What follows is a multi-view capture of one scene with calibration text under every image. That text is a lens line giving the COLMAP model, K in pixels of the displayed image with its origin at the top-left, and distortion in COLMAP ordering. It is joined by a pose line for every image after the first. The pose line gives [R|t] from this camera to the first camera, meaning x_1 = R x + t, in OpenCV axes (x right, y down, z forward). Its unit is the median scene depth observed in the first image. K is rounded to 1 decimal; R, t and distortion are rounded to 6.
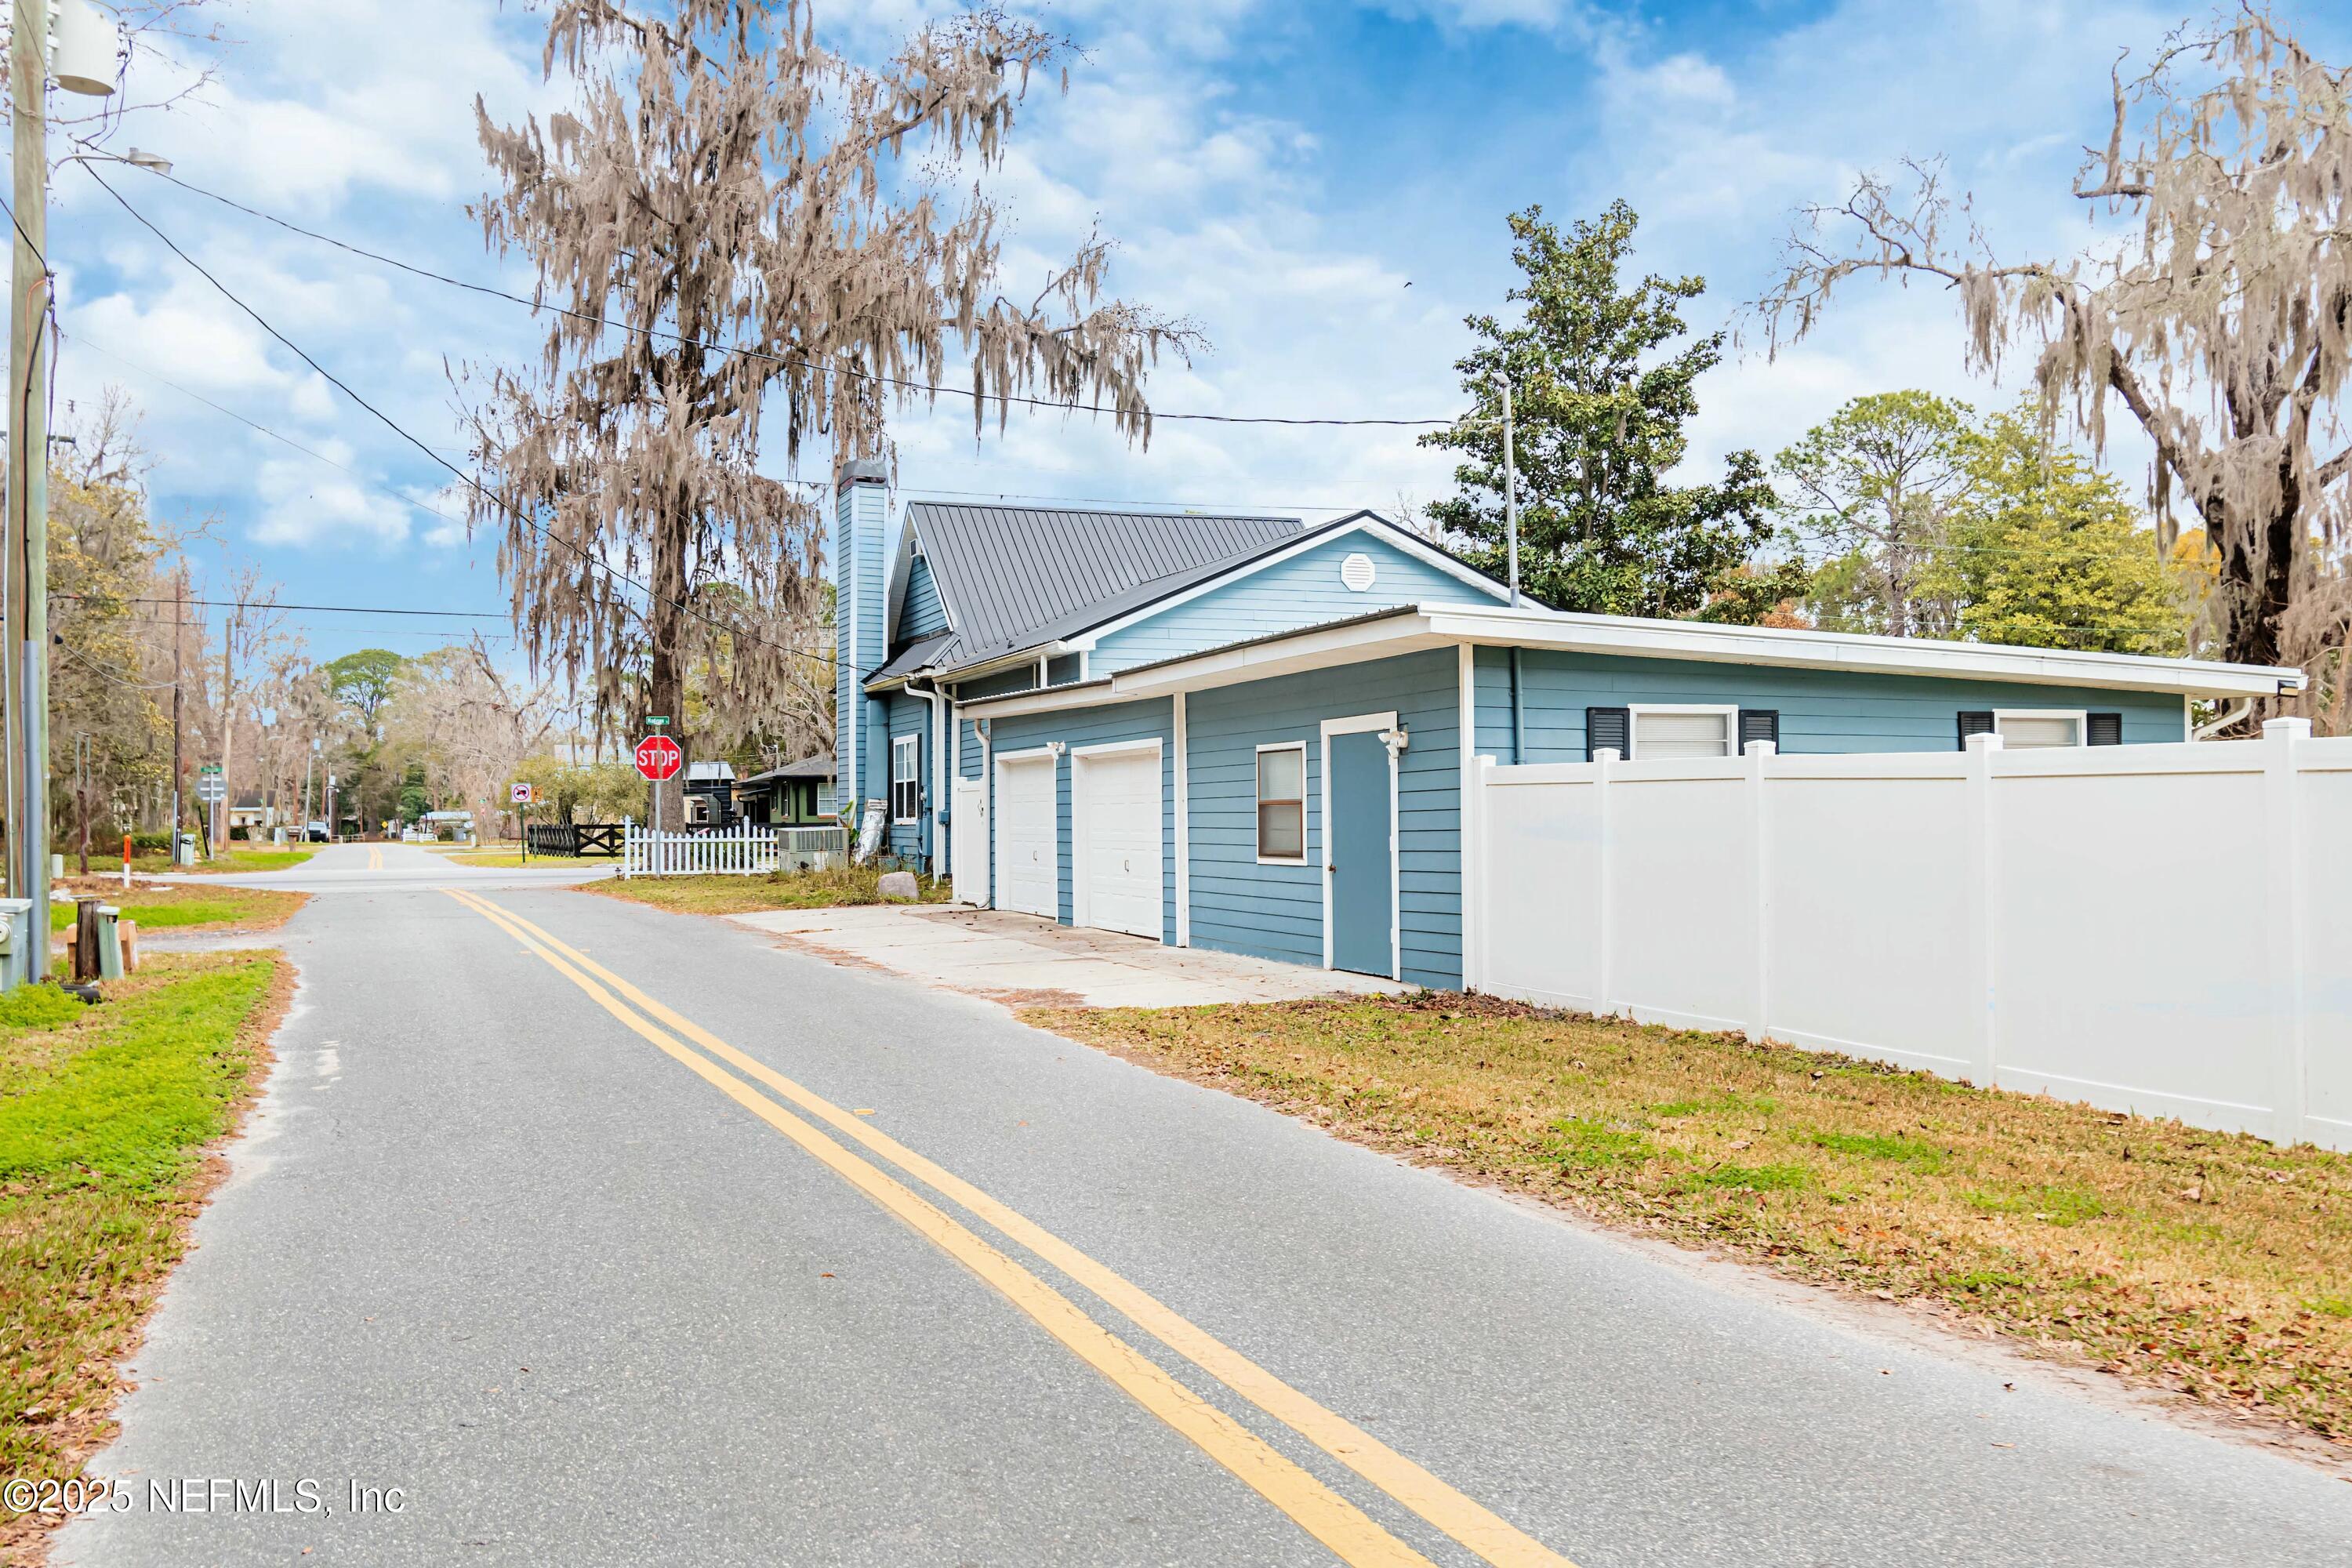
lens RADIAL K [[1981.7, 0, 1176.0], [0, 1981.7, 784.0], [0, 0, 1]] dist [0.009805, -0.008922]
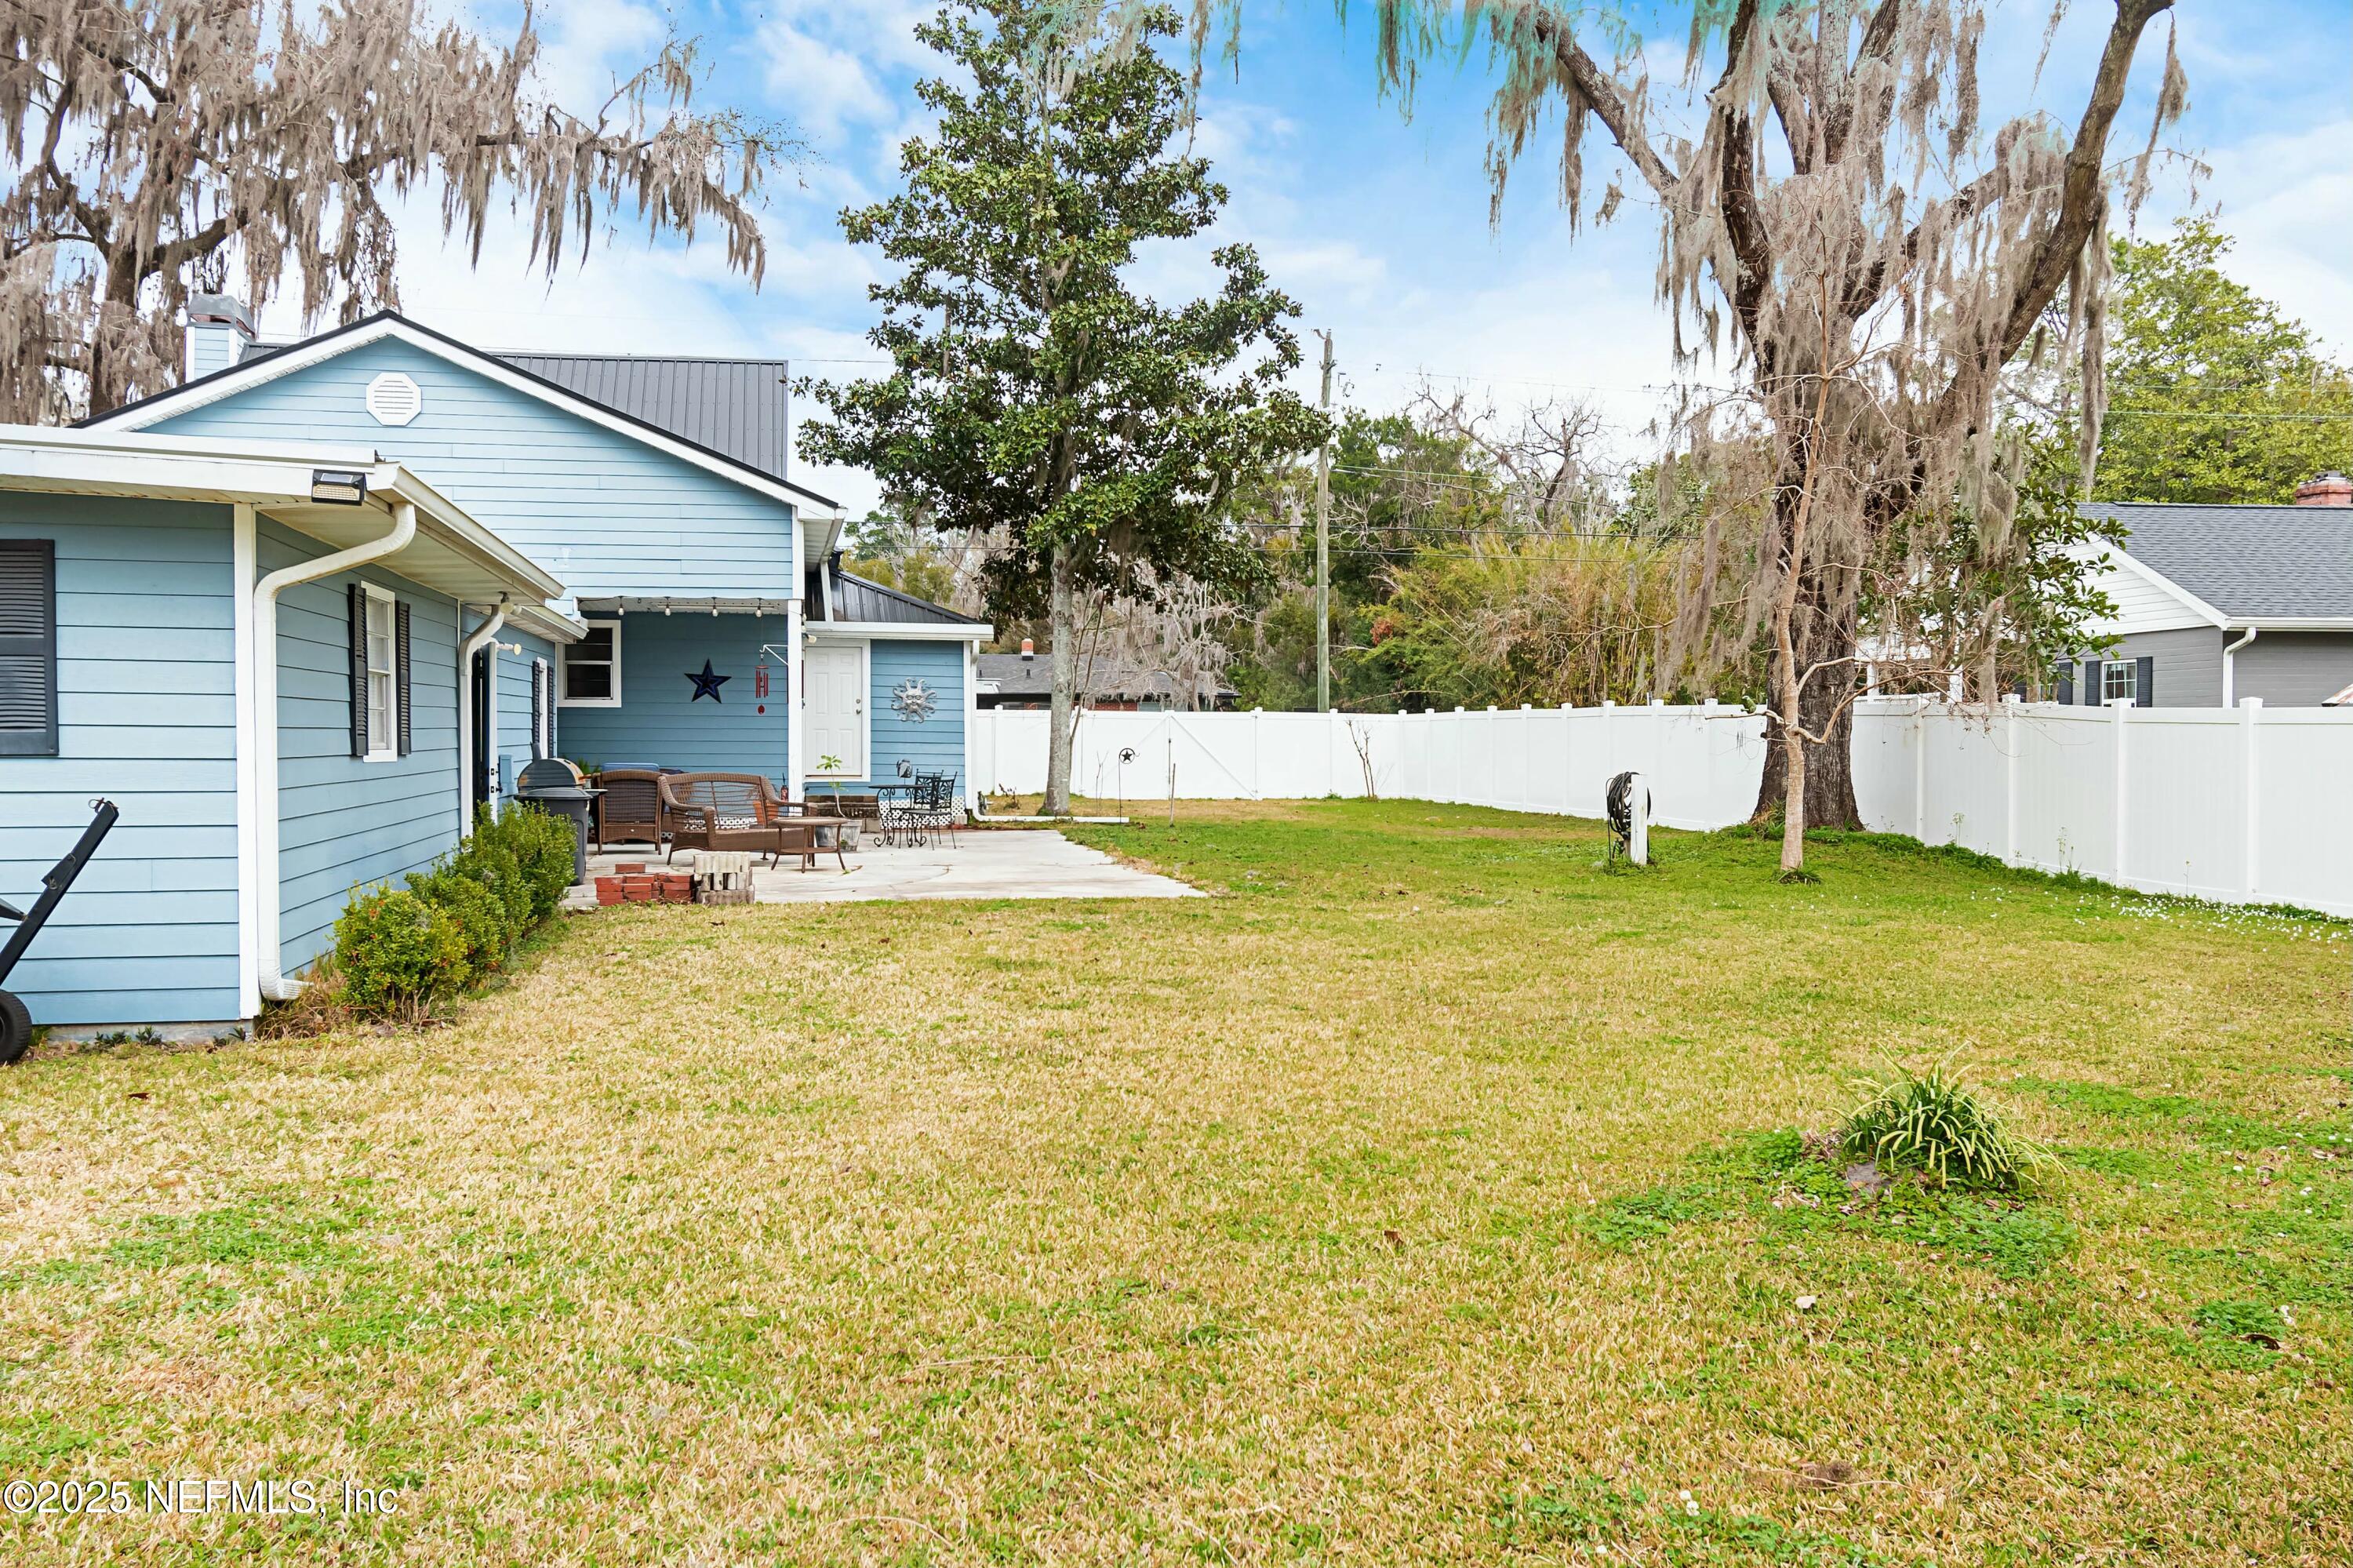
lens RADIAL K [[2046.1, 0, 1187.5], [0, 2046.1, 802.3], [0, 0, 1]] dist [0.009774, -0.016569]
pose [[0.986356, 0.012733, -0.164134, 0.395427], [-0.005175, 0.998910, 0.046395, 0.002955], [0.164546, -0.044913, 0.985346, 0.242360]]
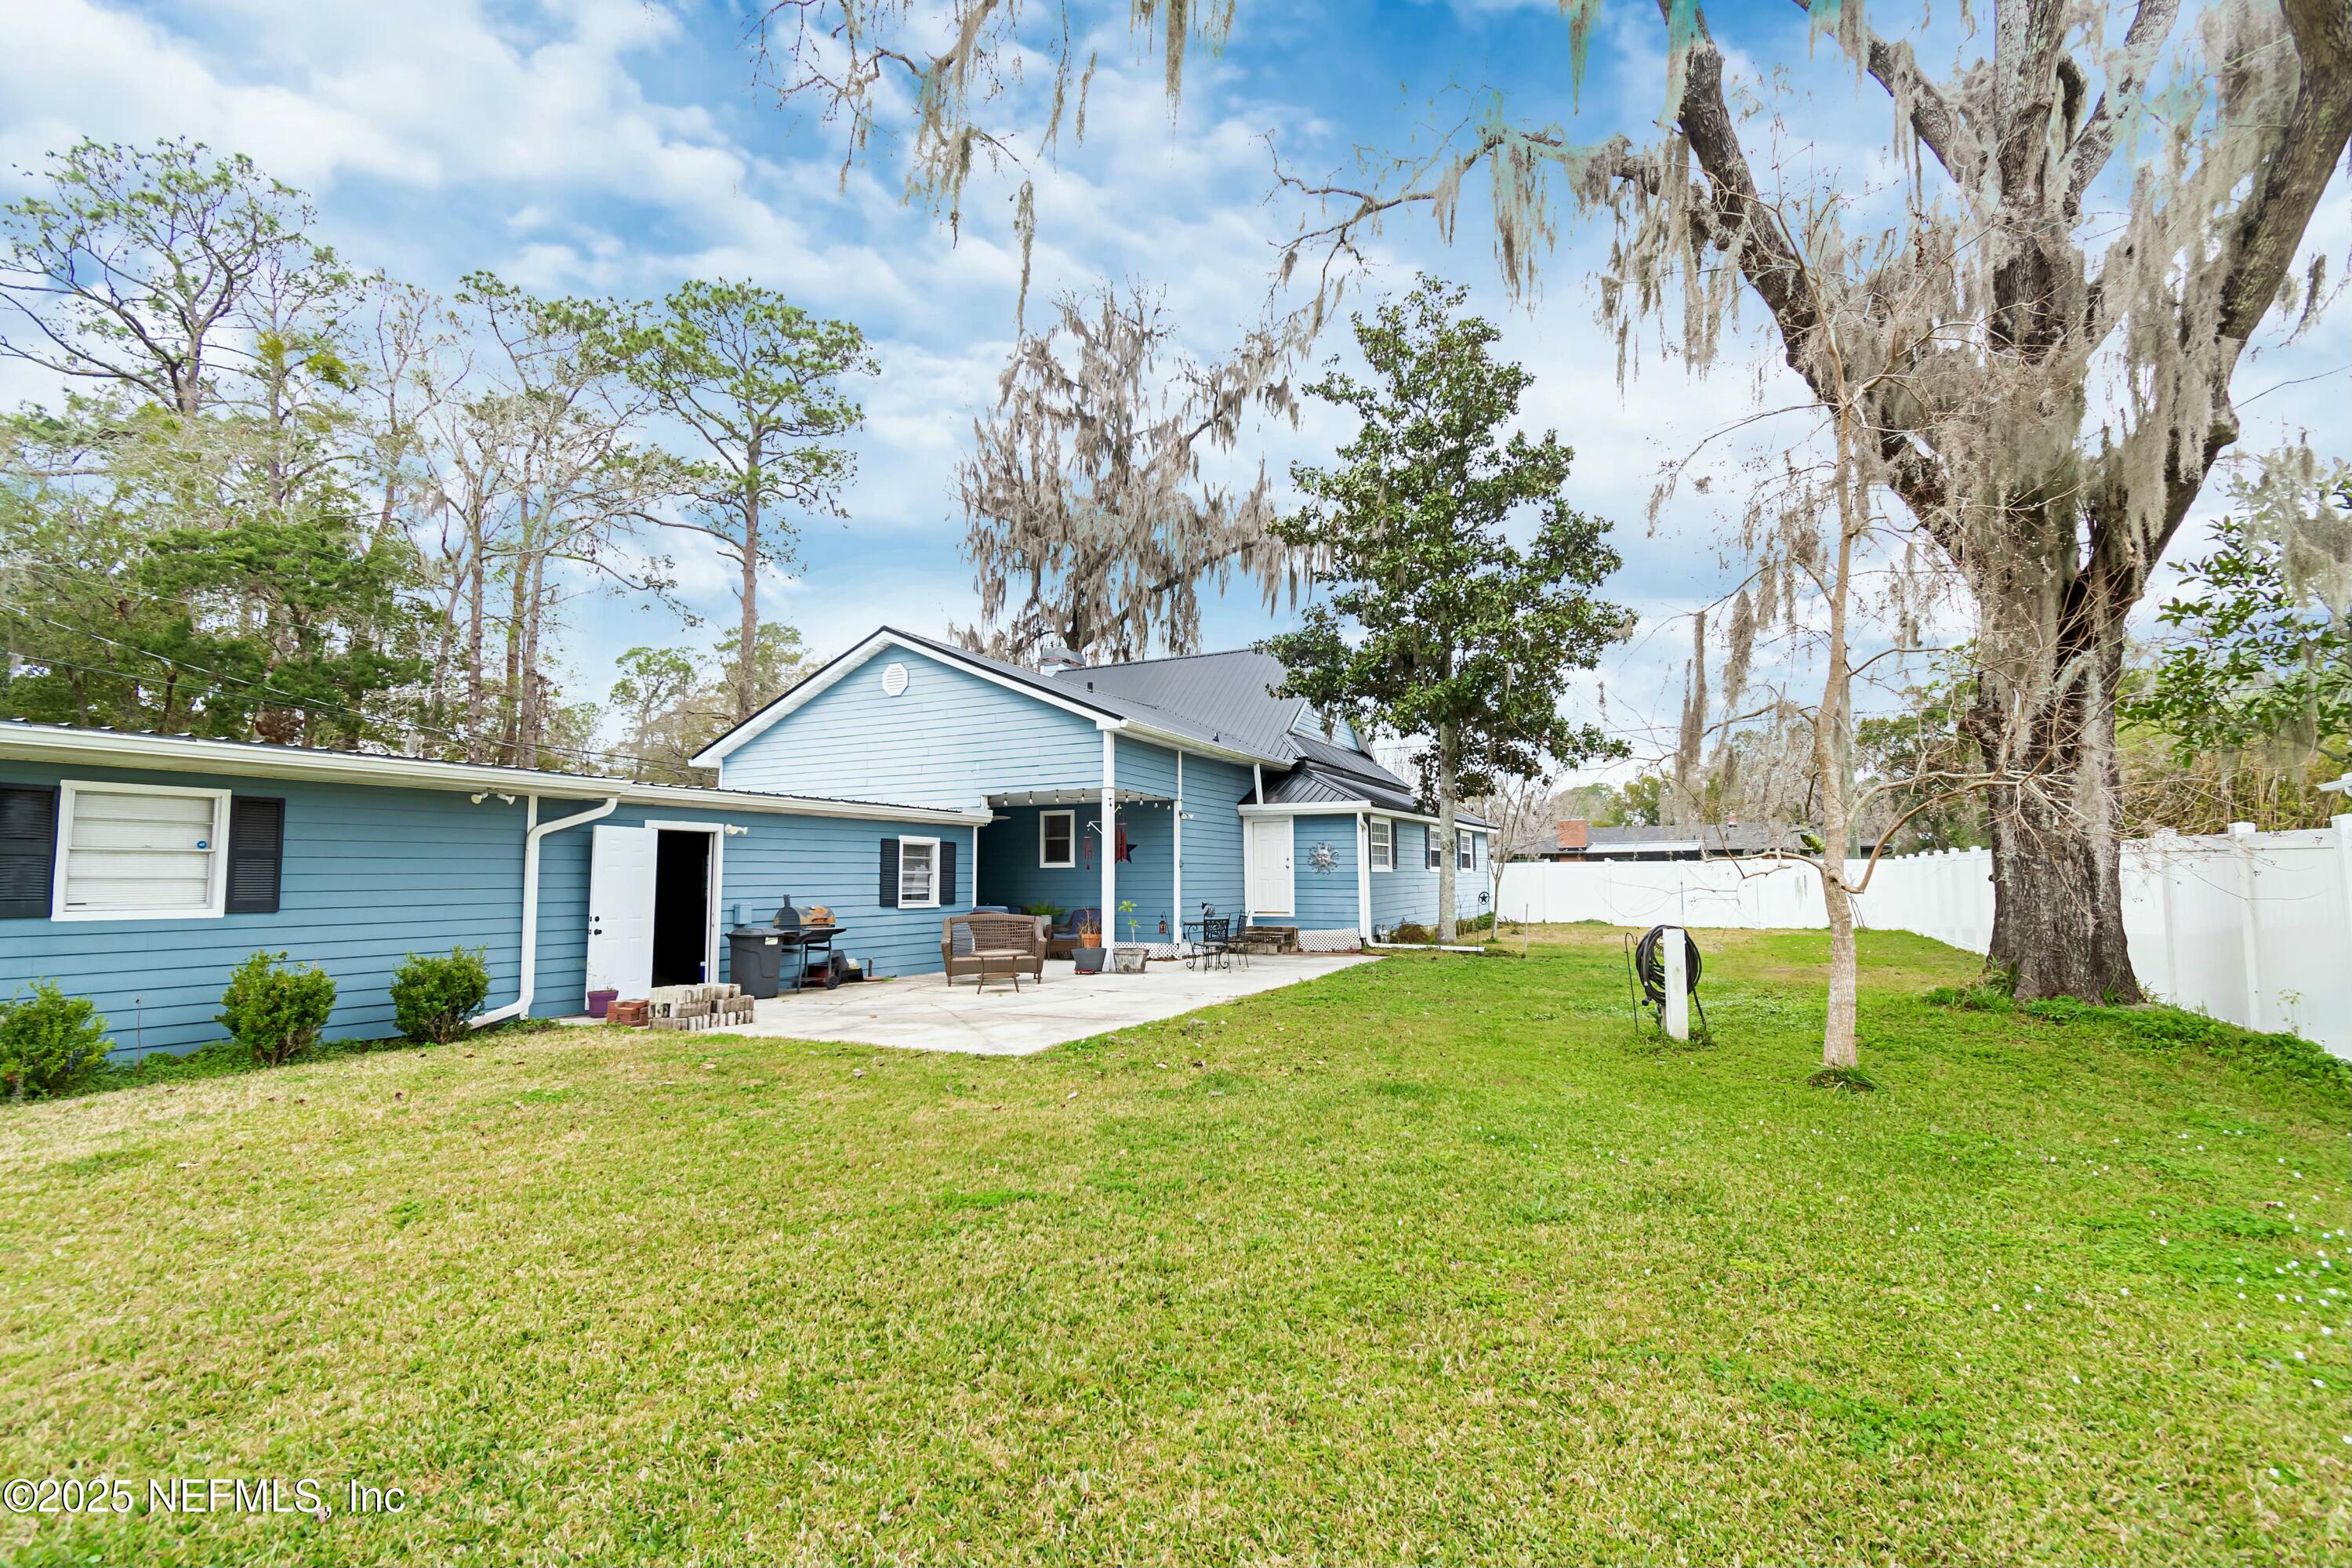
lens RADIAL K [[1074.2, 0, 1186.8], [0, 1074.2, 796.5], [0, 0, 1]] dist [0.000140, 0.000062]
pose [[0.678865, -0.058232, -0.731951, 0.523003], [0.015033, 0.997744, -0.065435, 0.004483], [0.734110, 0.033418, 0.678208, 0.541206]]
